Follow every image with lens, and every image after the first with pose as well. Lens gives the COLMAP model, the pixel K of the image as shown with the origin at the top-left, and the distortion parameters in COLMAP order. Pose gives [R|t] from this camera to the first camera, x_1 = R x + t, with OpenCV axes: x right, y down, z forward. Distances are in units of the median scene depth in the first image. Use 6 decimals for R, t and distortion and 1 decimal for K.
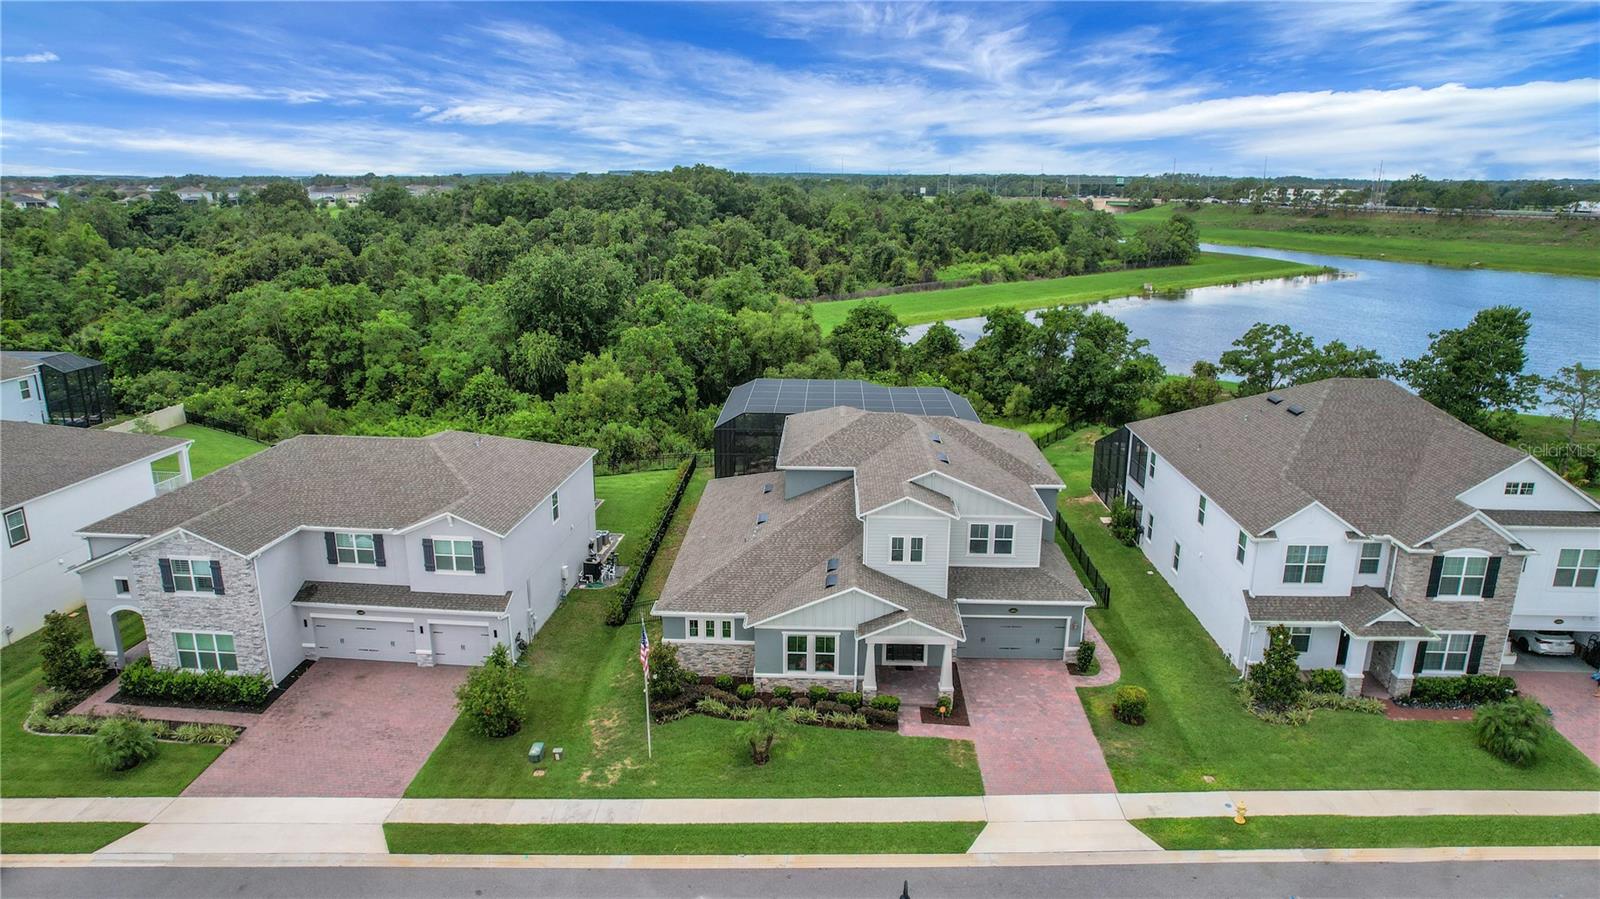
lens RADIAL K [[1021.9, 0, 800.0], [0, 1021.9, 449.5], [0, 0, 1]] dist [-0.063723, 0.058095]
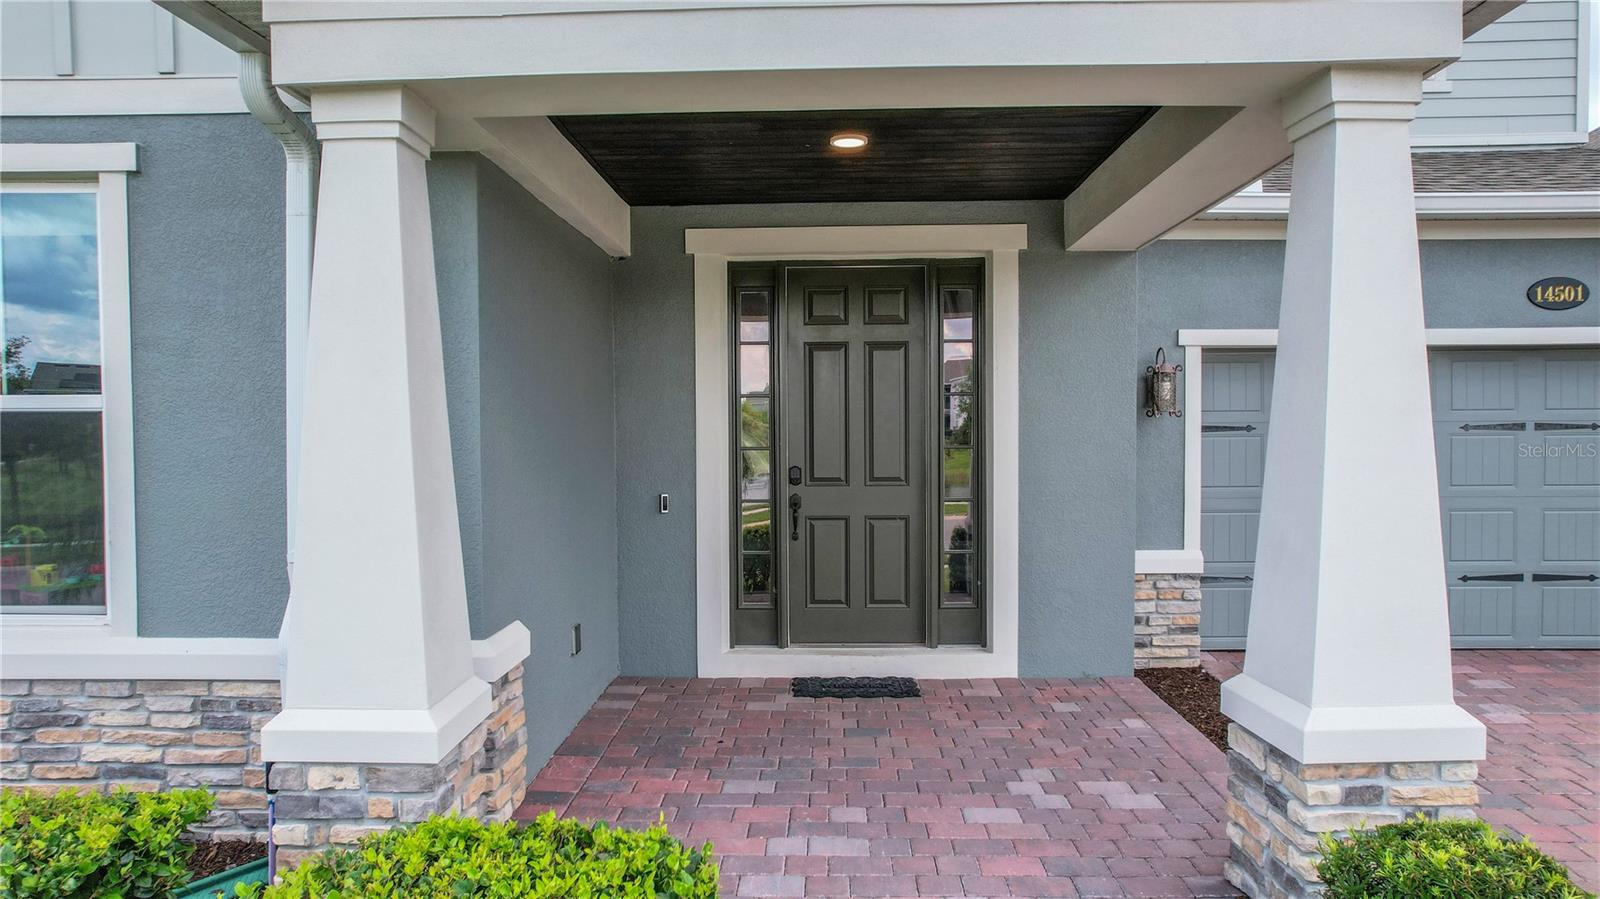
lens RADIAL K [[1021.9, 0, 800.0], [0, 1021.9, 449.5], [0, 0, 1]] dist [-0.063723, 0.058095]
pose [[0.999933, -0.009955, 0.005843, 0.099435], [0.011064, 0.970916, -0.239164, 0.227599], [-0.003292, 0.239213, 0.970962, 0.905703]]
